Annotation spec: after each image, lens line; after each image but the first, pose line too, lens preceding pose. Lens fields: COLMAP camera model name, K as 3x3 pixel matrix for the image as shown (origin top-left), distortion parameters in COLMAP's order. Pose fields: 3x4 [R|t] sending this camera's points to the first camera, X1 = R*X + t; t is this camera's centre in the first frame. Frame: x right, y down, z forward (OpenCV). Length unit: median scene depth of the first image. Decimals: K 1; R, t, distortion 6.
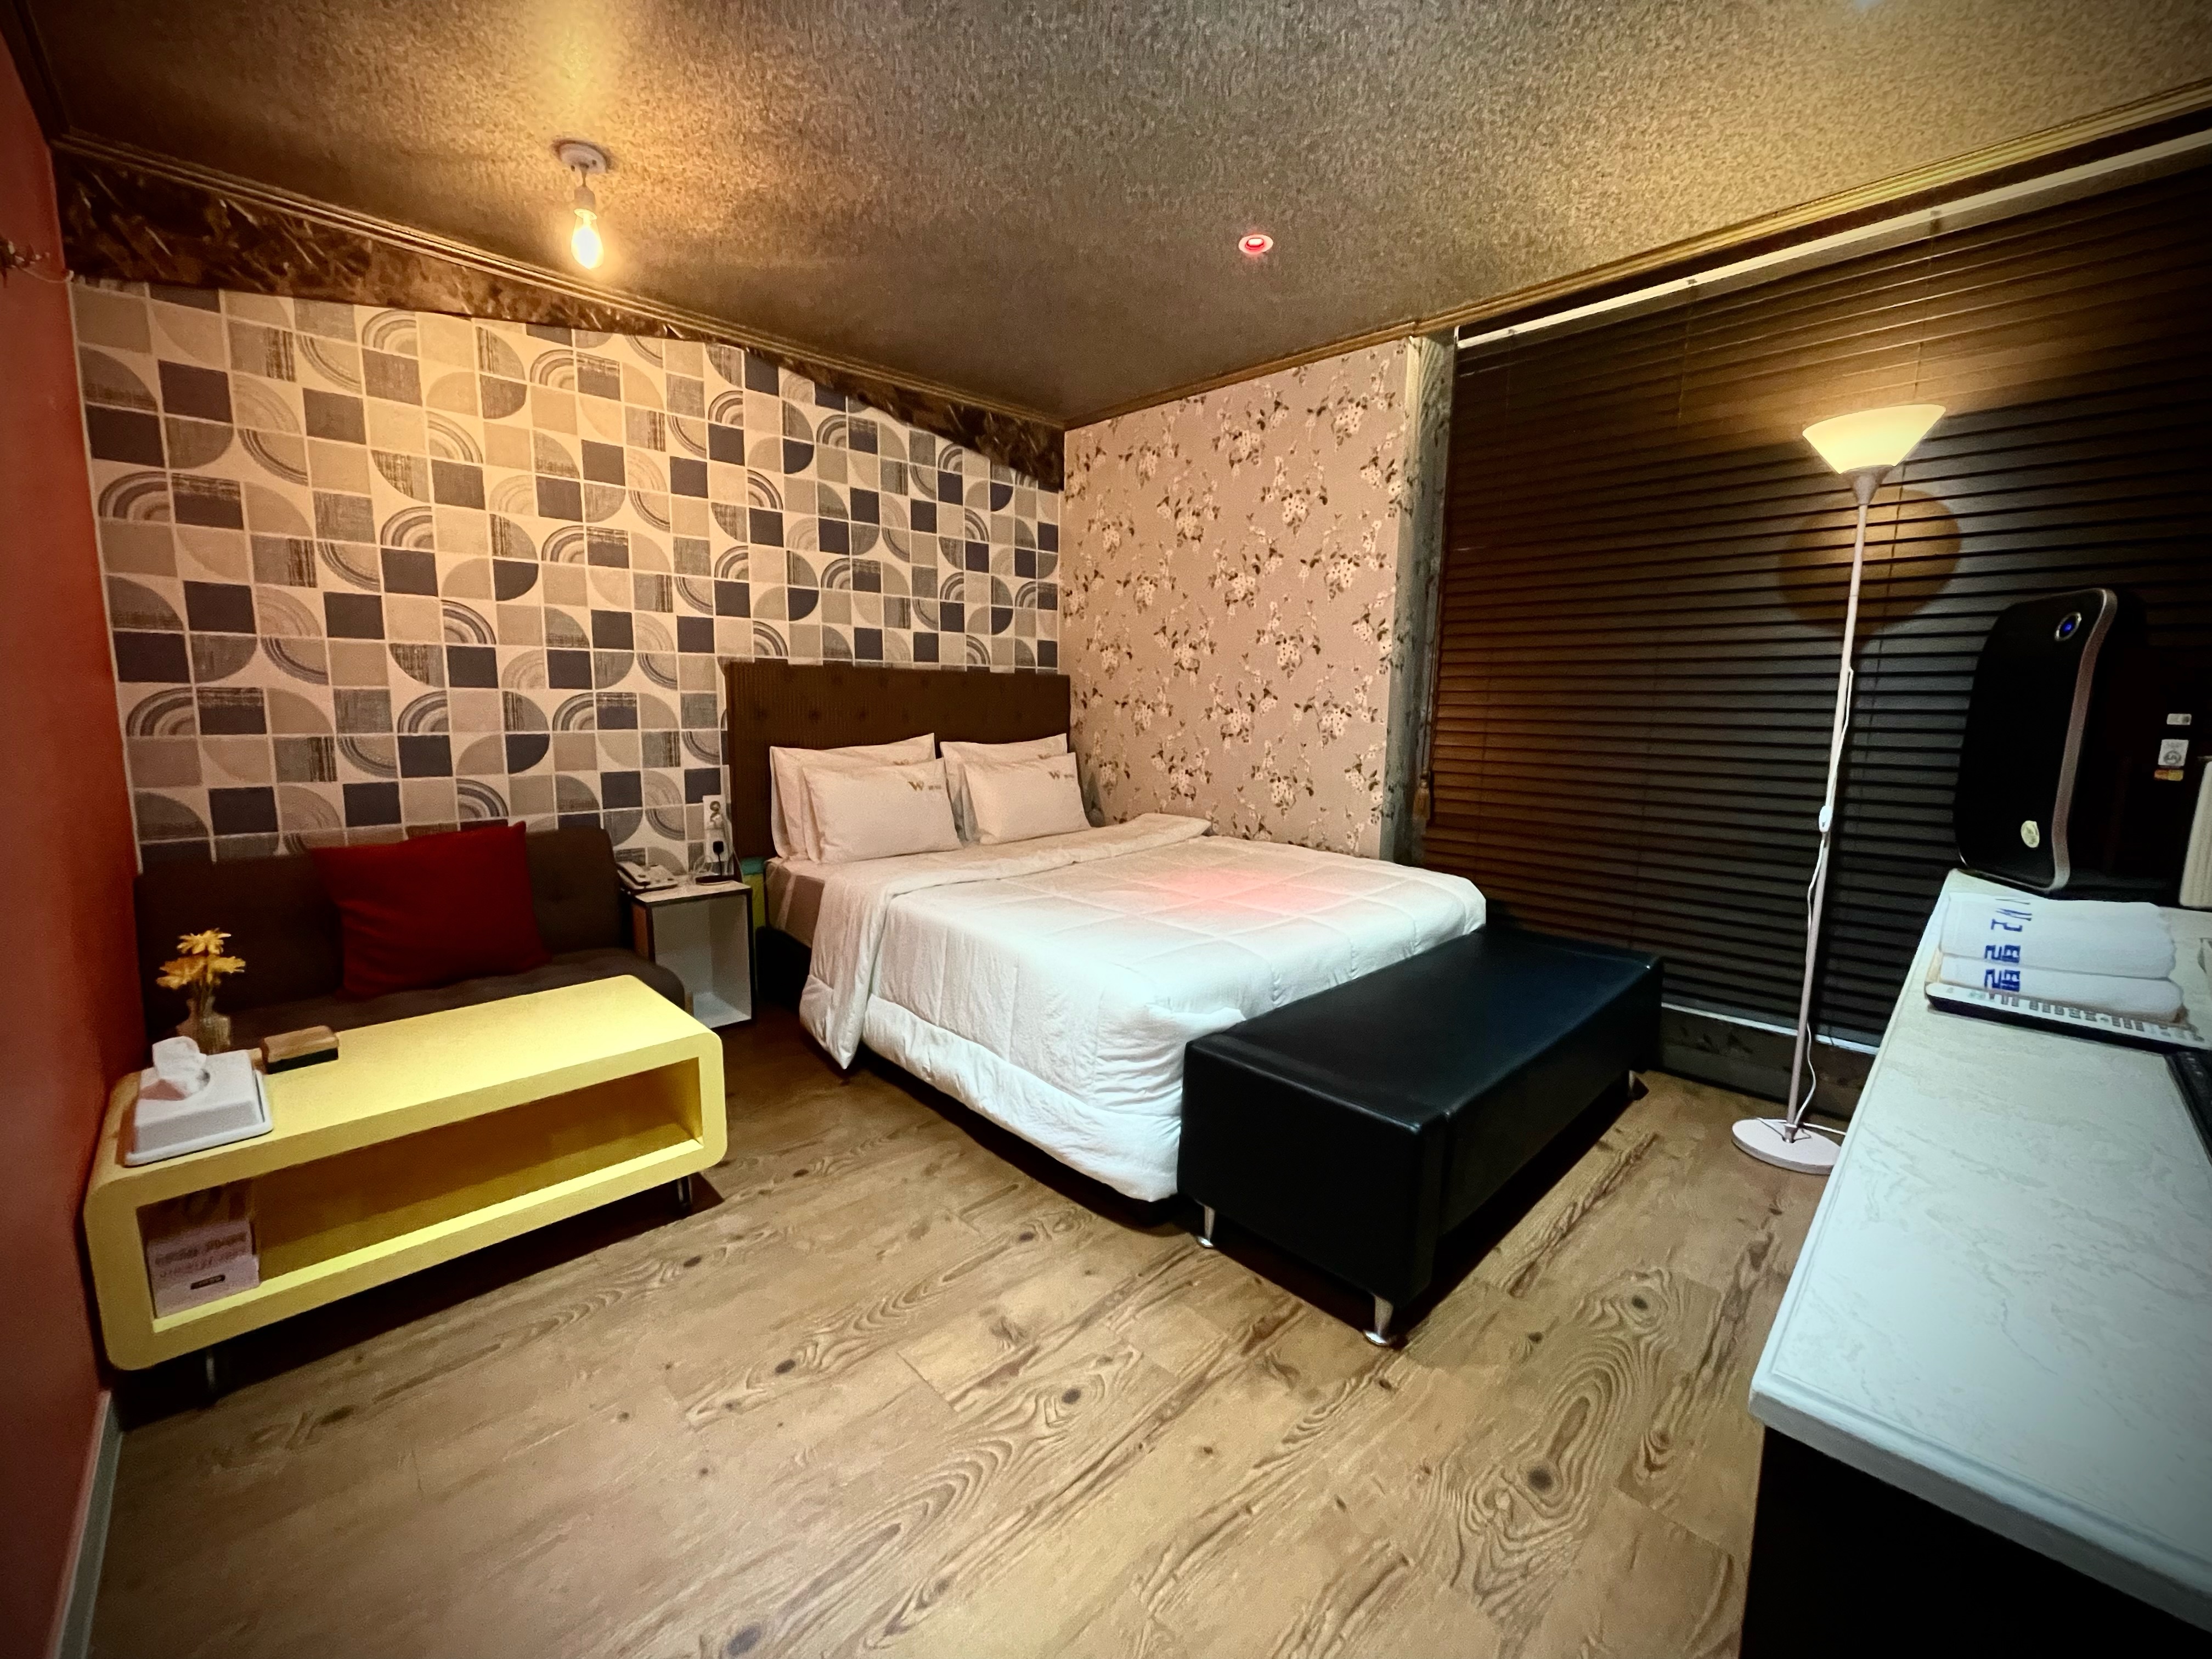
lens RADIAL K [[889.8, 0, 1106.0], [0, 889.8, 829.5], [0, 0, 1]] dist [0.000523, 0.000034]
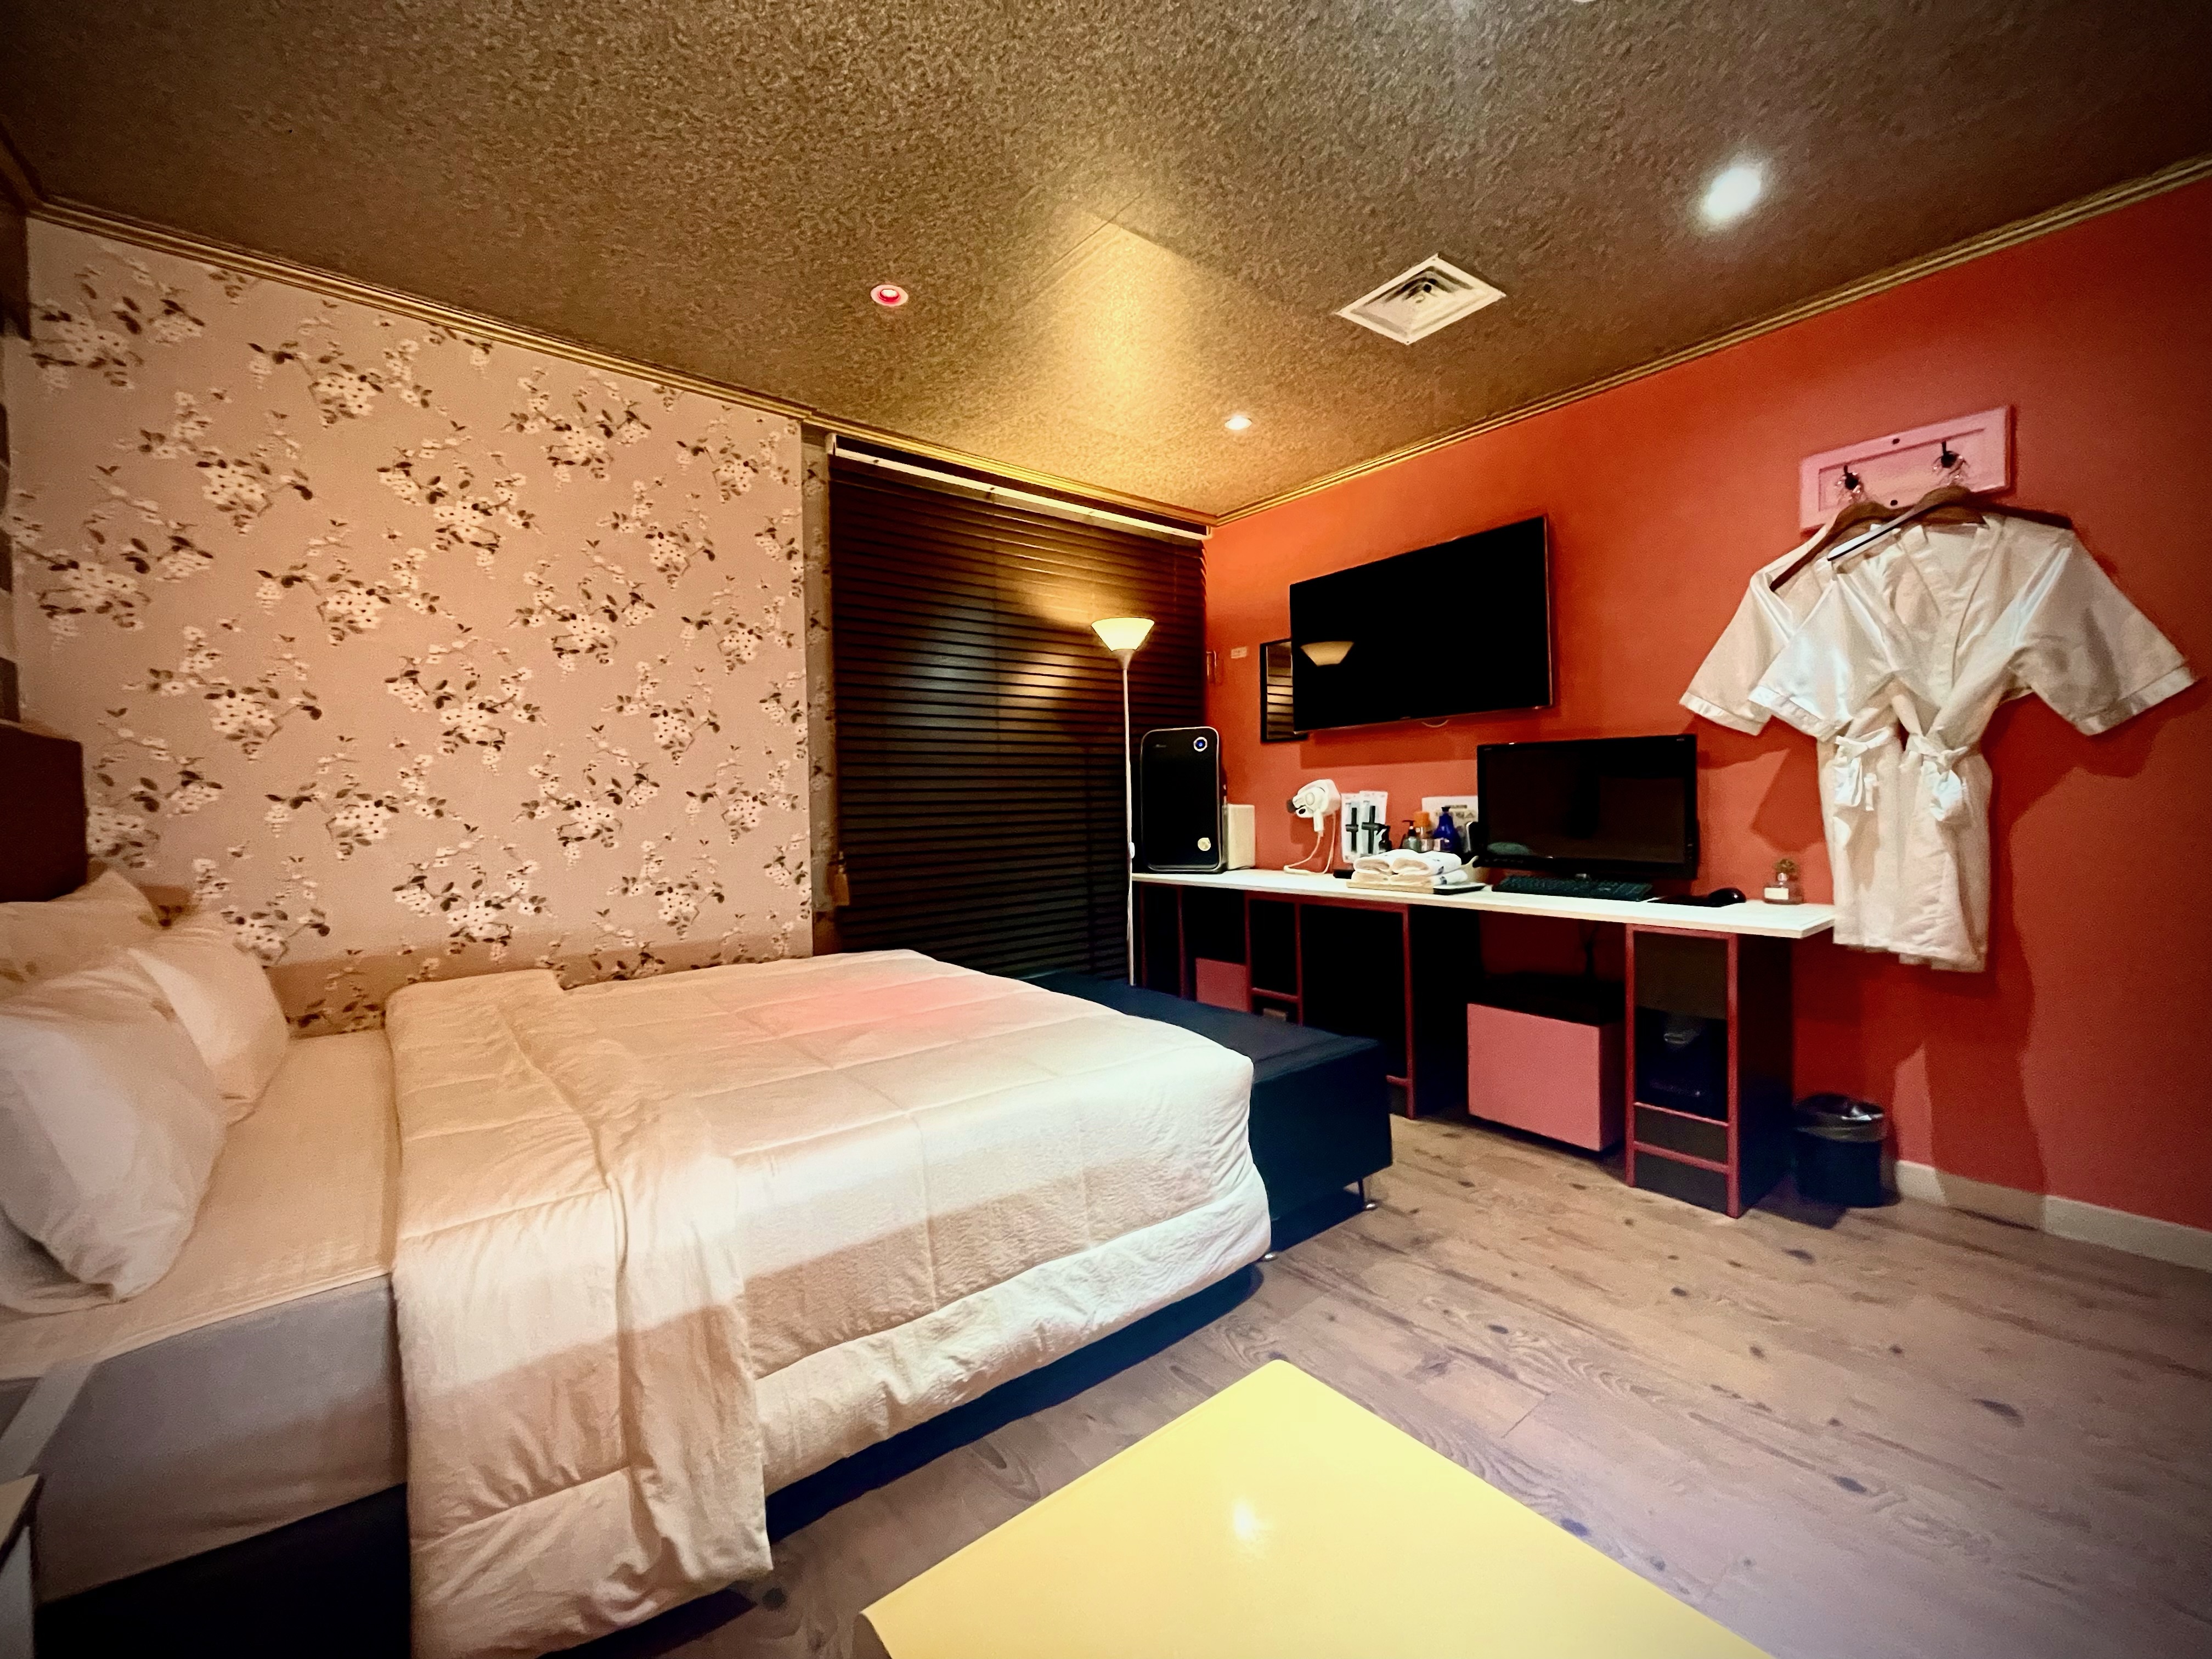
lens RADIAL K [[886.2, 0, 1106.0], [0, 886.2, 829.5], [0, 0, 1]] dist [-0.002579, -0.000181]
pose [[0.105279, -0.050266, 0.993171, -0.565981], [0.162453, 0.986175, 0.032692, -0.076408], [-0.981084, 0.157902, 0.111990, 0.570769]]
